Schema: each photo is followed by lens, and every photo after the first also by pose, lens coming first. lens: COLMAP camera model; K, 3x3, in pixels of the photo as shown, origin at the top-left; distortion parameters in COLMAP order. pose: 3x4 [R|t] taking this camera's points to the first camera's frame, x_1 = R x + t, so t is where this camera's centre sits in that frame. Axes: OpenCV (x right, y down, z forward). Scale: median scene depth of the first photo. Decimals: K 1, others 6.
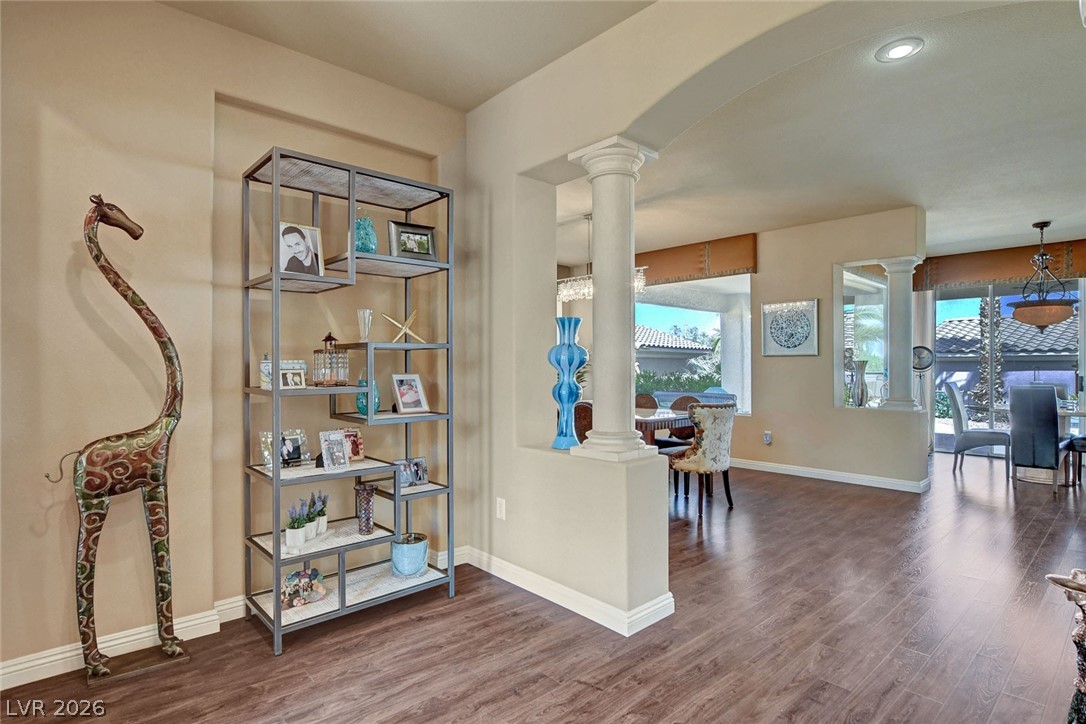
lens RADIAL K [[556.2, 0, 524.8], [0, 556.2, 364.8], [0, 0, 1]] dist [-0.025819, -0.000215]
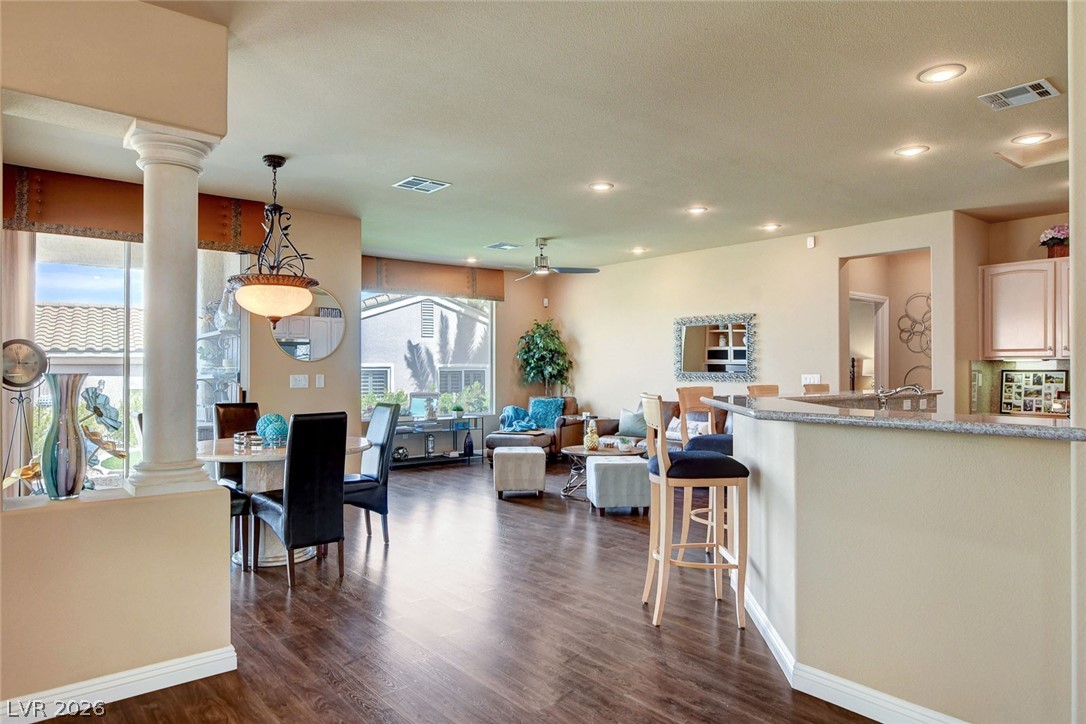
lens RADIAL K [[687.6, 0, 543.8], [0, 687.6, 359.6], [0, 0, 1]] dist [-0.001534, 0.001861]
pose [[0.039257, 0.012397, 0.999152, 0.350503], [-0.003053, 0.999920, -0.012287, -0.027719], [-0.999224, -0.002568, 0.039291, 1.470370]]
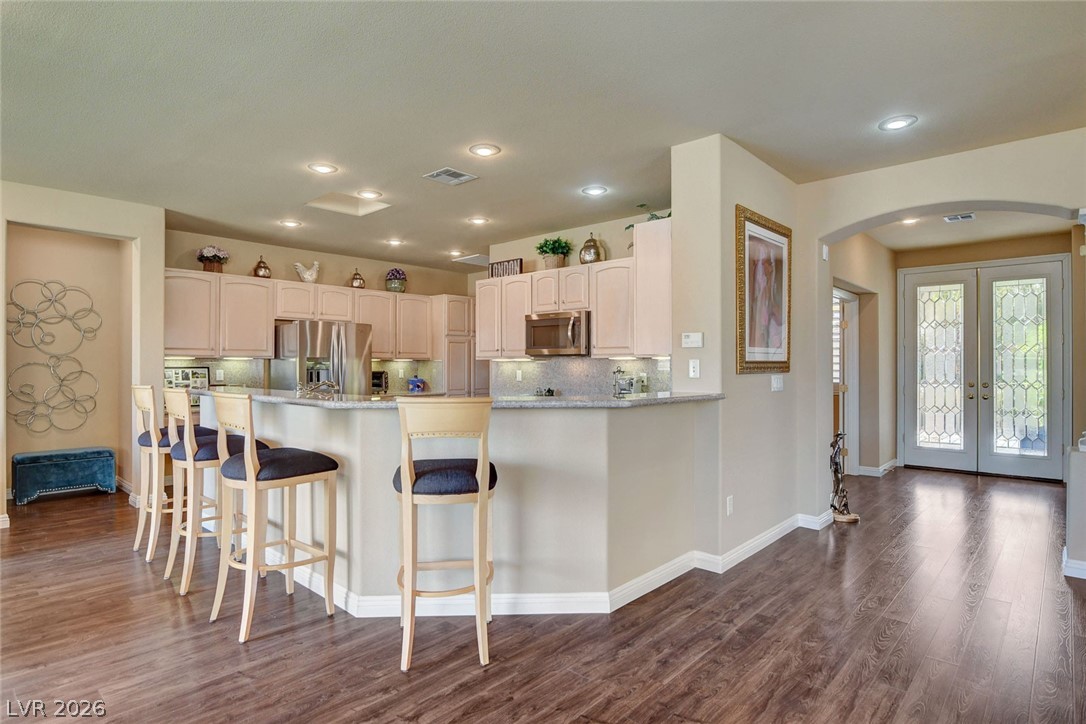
lens RADIAL K [[578.8, 0, 539.8], [0, 578.8, 360.9], [0, 0, 1]] dist [-0.022675, 0.000750]
pose [[-0.995398, -0.001627, -0.095811, 1.721627], [-0.000723, 0.999955, -0.009470, -0.029106], [0.095822, -0.009357, -0.995354, 2.290284]]
